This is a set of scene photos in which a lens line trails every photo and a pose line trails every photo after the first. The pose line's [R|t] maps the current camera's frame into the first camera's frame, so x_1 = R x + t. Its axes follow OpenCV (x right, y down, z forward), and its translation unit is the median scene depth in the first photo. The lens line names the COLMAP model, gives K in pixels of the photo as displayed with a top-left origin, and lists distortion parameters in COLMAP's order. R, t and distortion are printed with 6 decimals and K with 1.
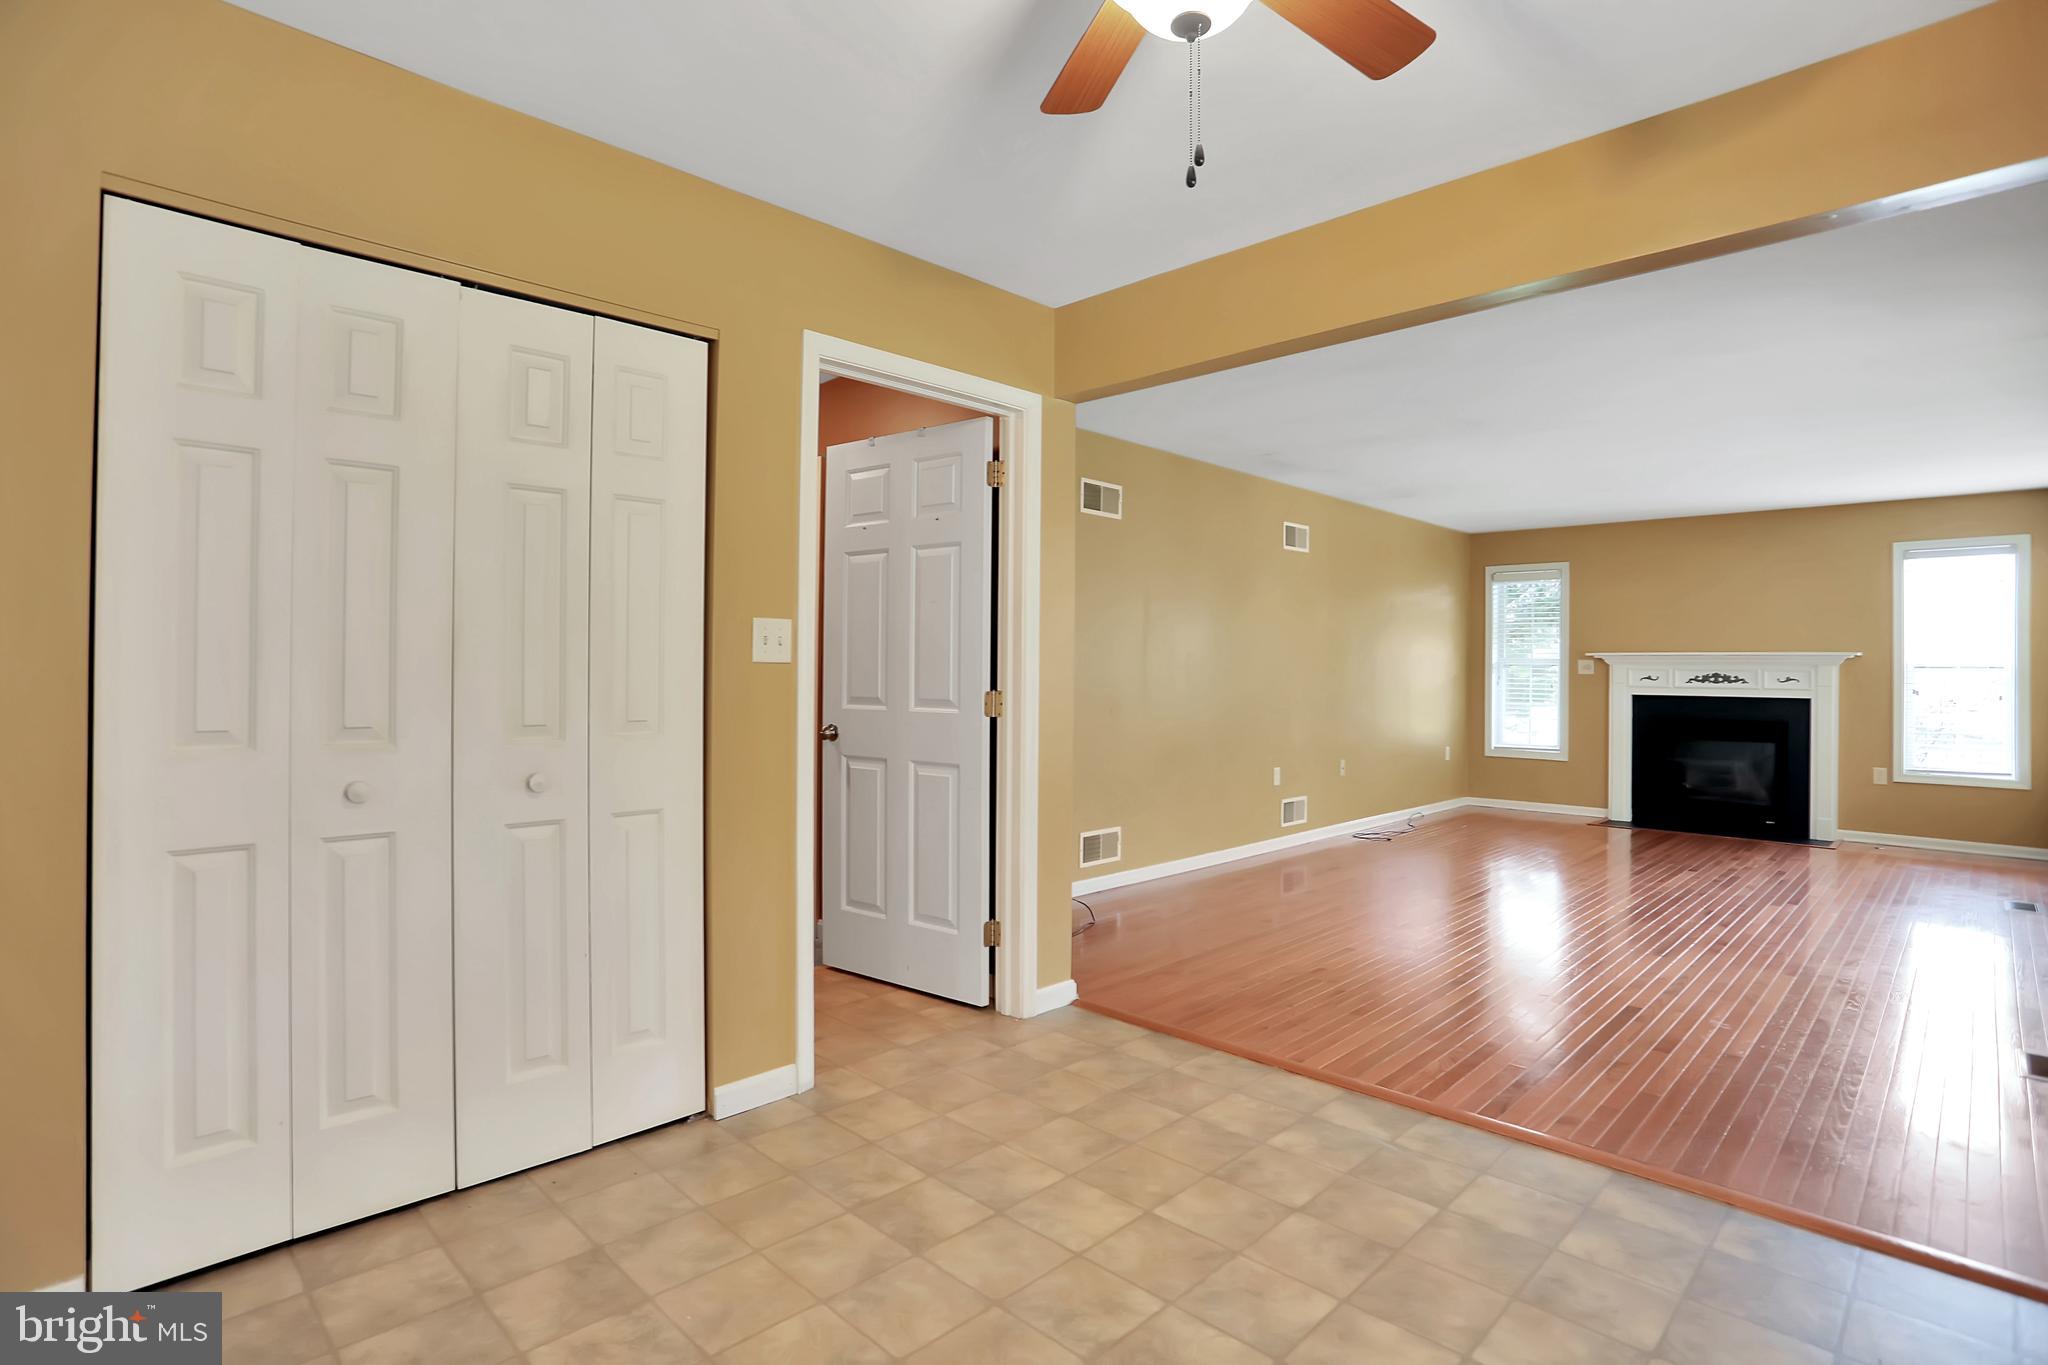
lens RADIAL K [[1026.1, 0, 1049.4], [0, 1026.1, 656.4], [0, 0, 1]] dist [-0.014755, 0.000874]
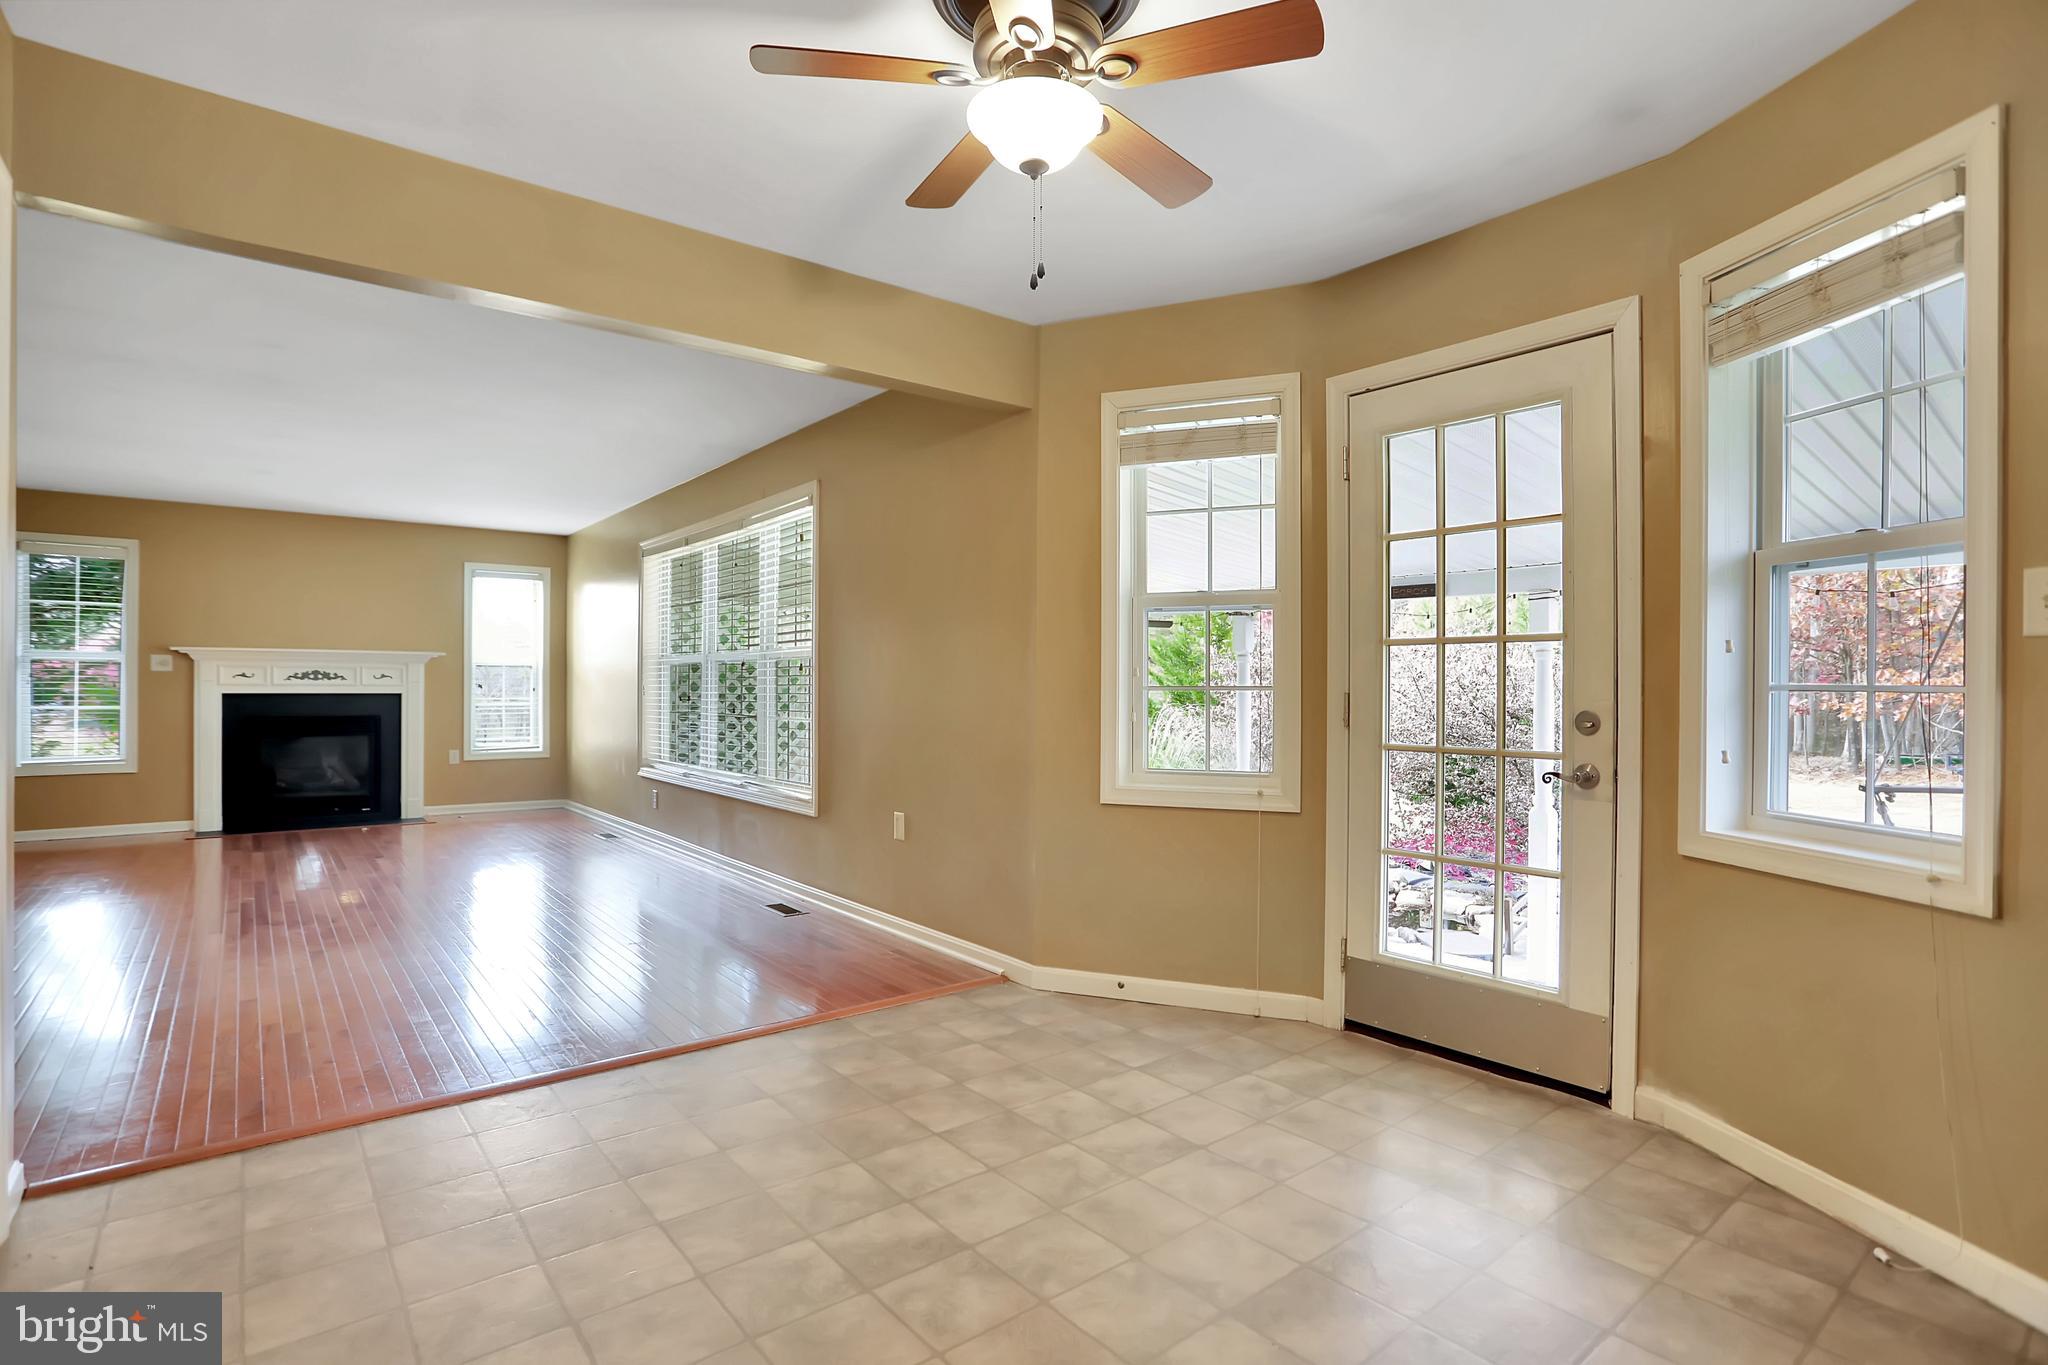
lens RADIAL K [[990.9, 0, 1024.0], [0, 990.9, 682.5], [0, 0, 1]] dist [-0.079309, 0.033486]
pose [[0.131975, -0.008112, 0.991220, -0.208336], [-0.016620, 0.999808, 0.010396, 0.007181], [-0.991114, -0.017847, 0.131815, 0.176416]]
